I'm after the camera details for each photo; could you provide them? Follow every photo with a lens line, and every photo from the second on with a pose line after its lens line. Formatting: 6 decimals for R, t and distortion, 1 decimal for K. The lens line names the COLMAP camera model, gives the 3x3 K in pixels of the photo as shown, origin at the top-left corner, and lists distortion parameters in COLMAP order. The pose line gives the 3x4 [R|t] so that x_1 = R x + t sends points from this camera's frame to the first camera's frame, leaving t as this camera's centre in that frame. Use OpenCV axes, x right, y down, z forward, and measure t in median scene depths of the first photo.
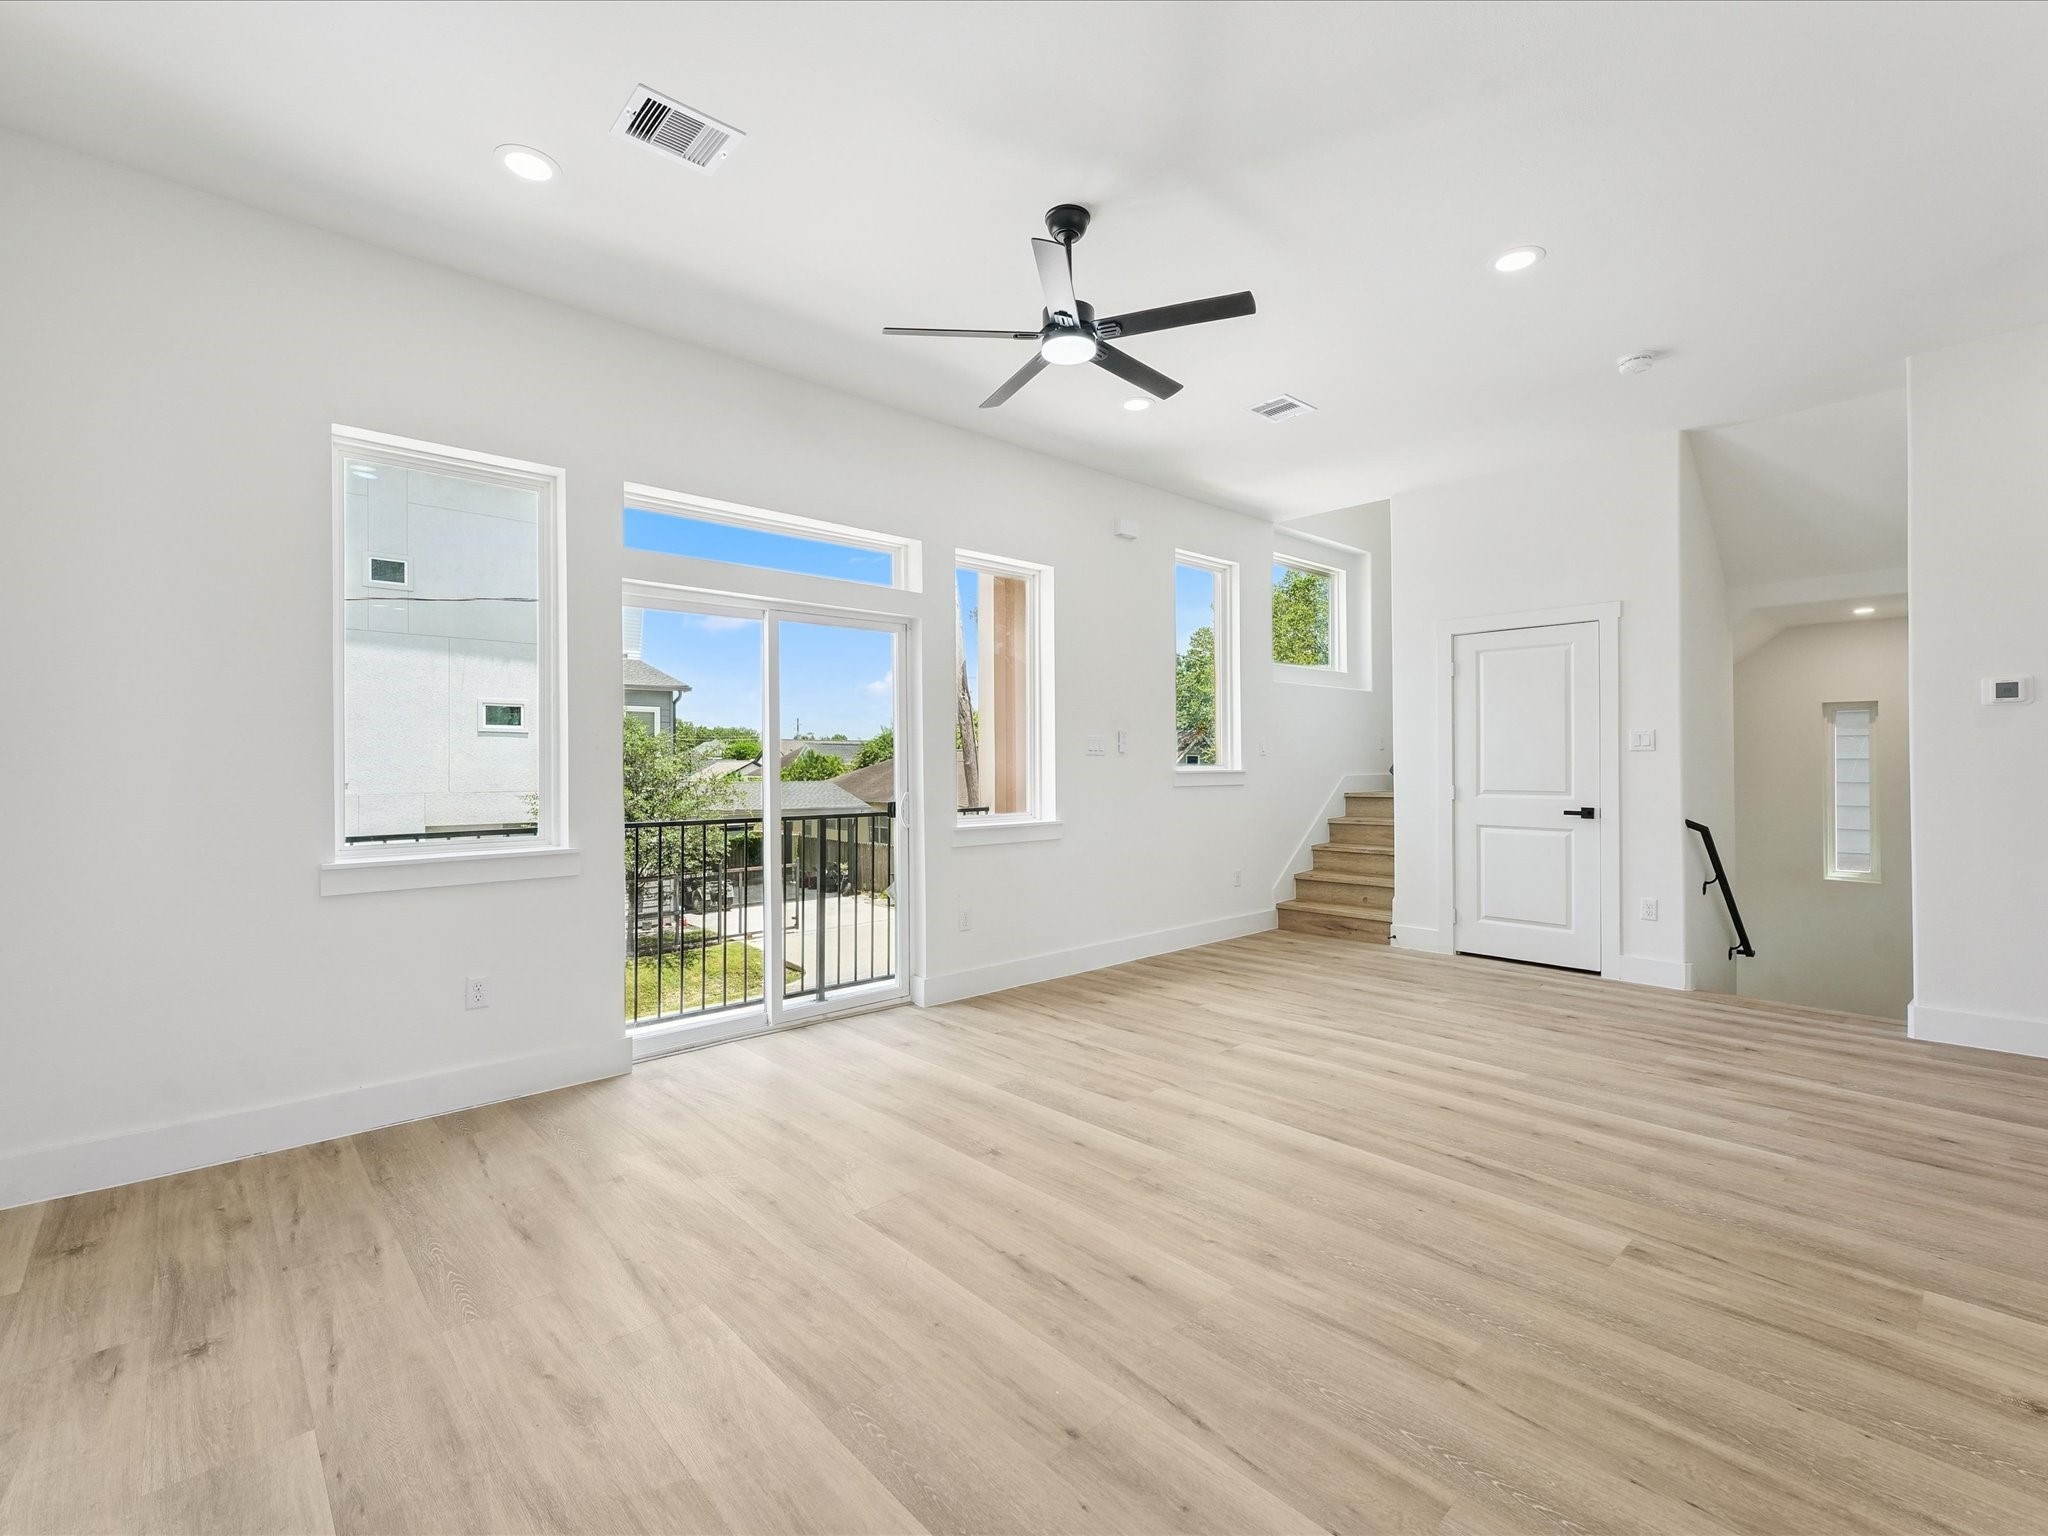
lens RADIAL K [[918.7, 0, 1026.6], [0, 918.7, 758.0], [0, 0, 1]] dist [0.019467, -0.006954]
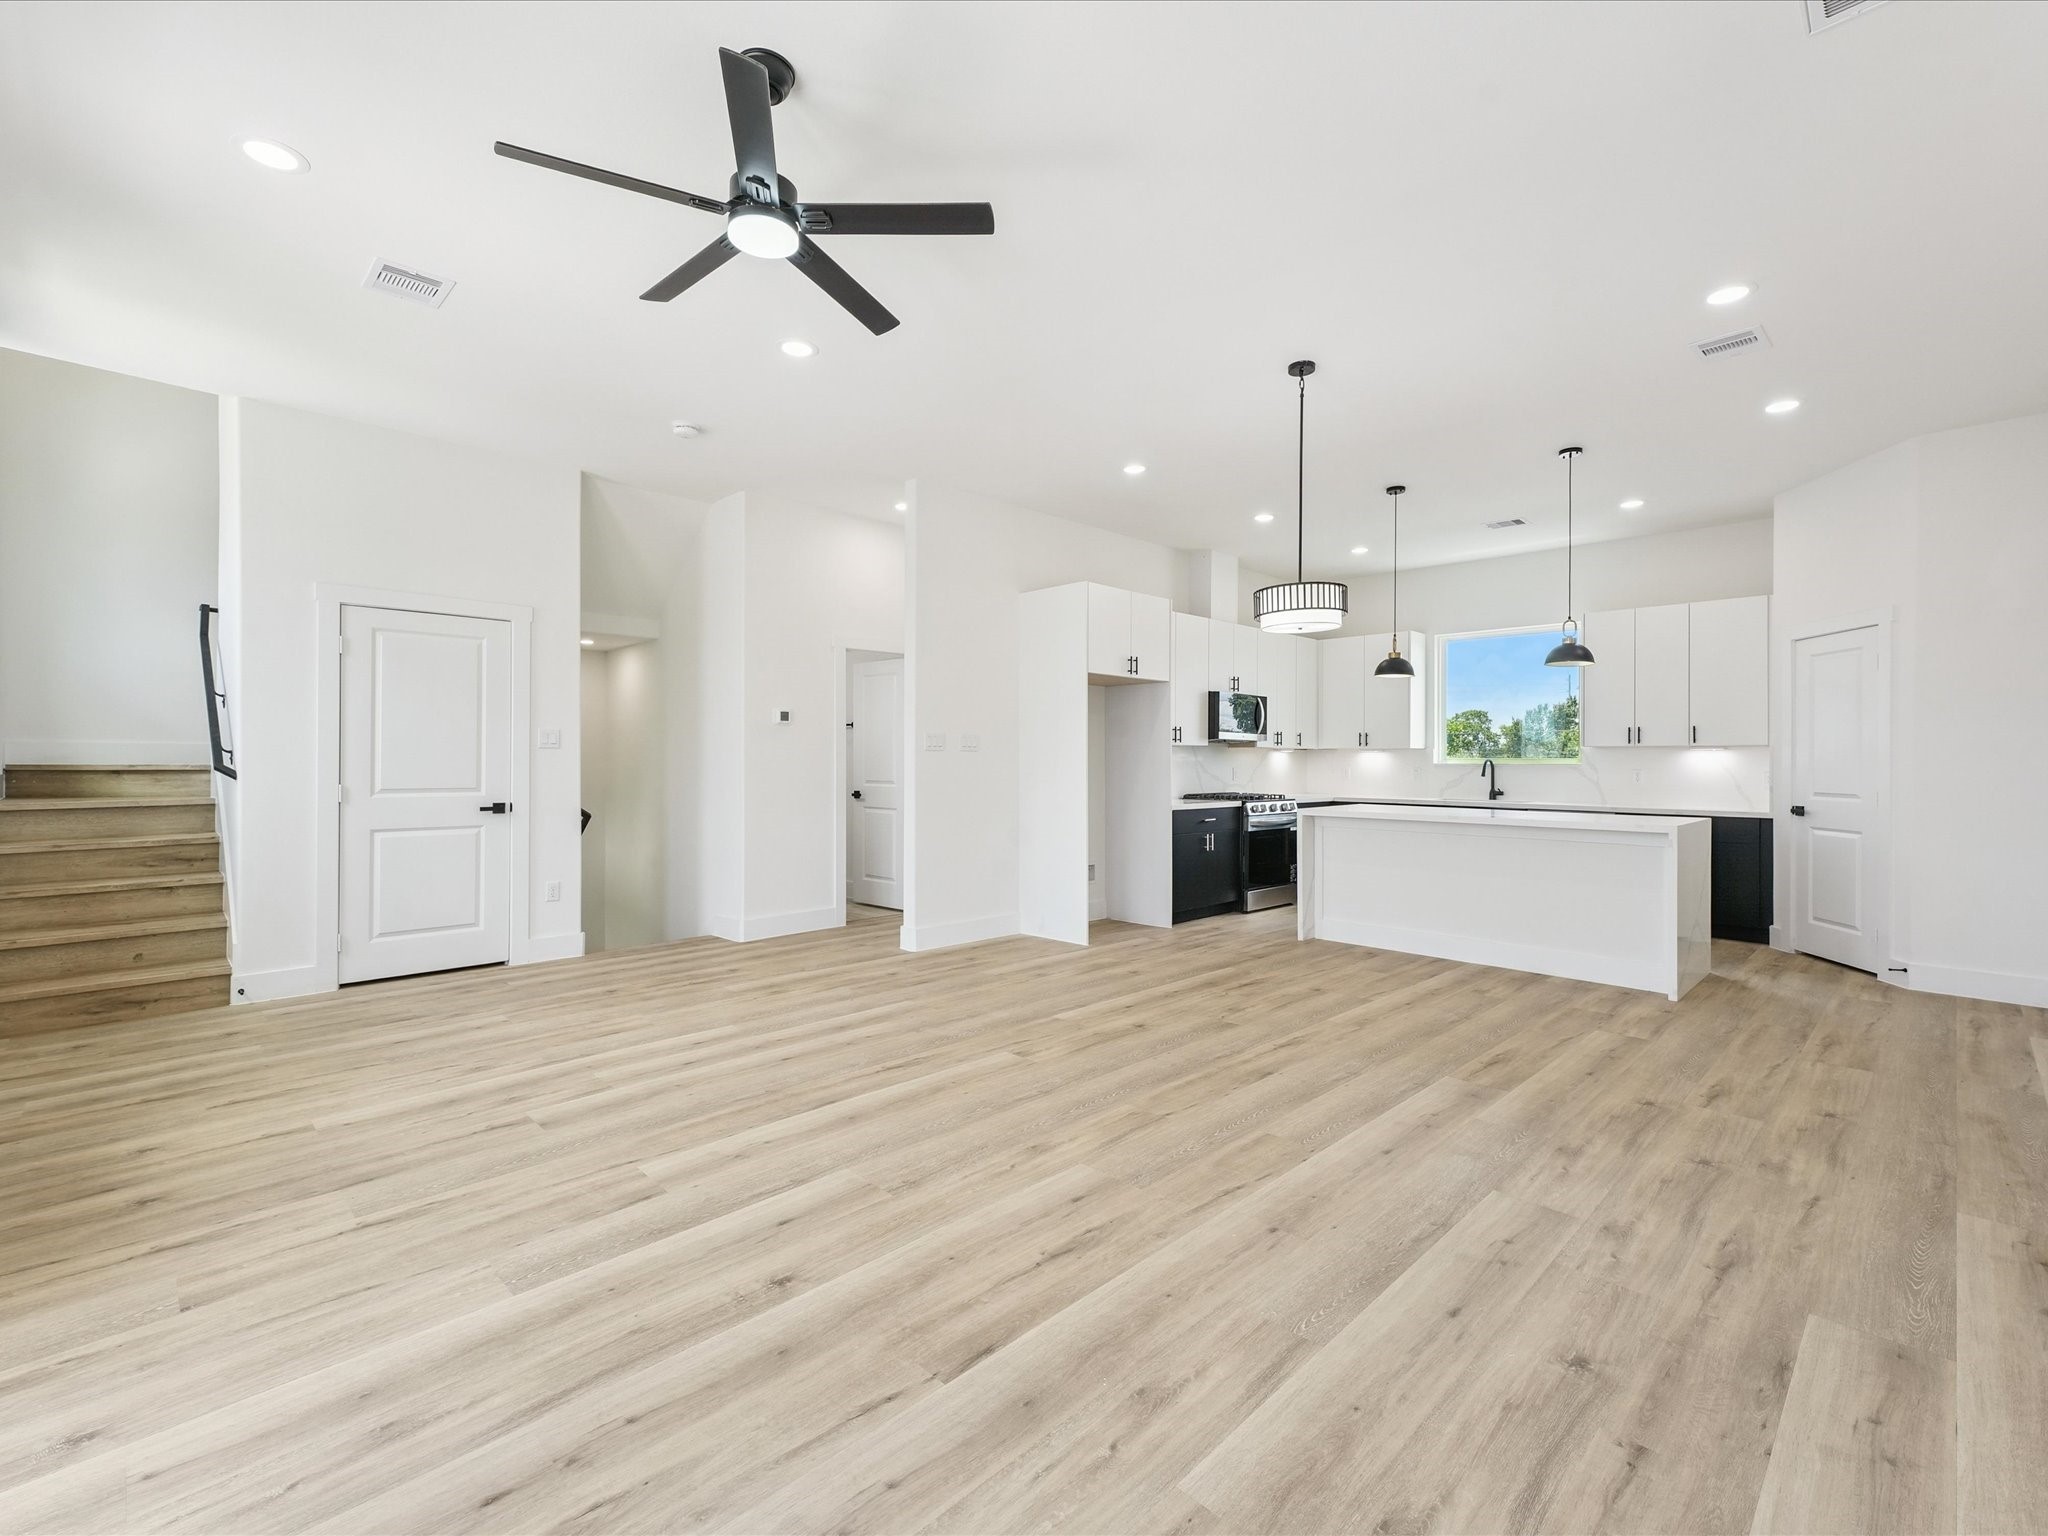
lens RADIAL K [[918.7, 0, 1026.6], [0, 918.7, 758.0], [0, 0, 1]] dist [0.019467, -0.006954]
pose [[-0.036702, 0.004953, 0.999314, -0.645010], [-0.009429, 0.999941, -0.005302, 0.006545], [-0.999282, -0.009617, -0.036653, 0.681719]]
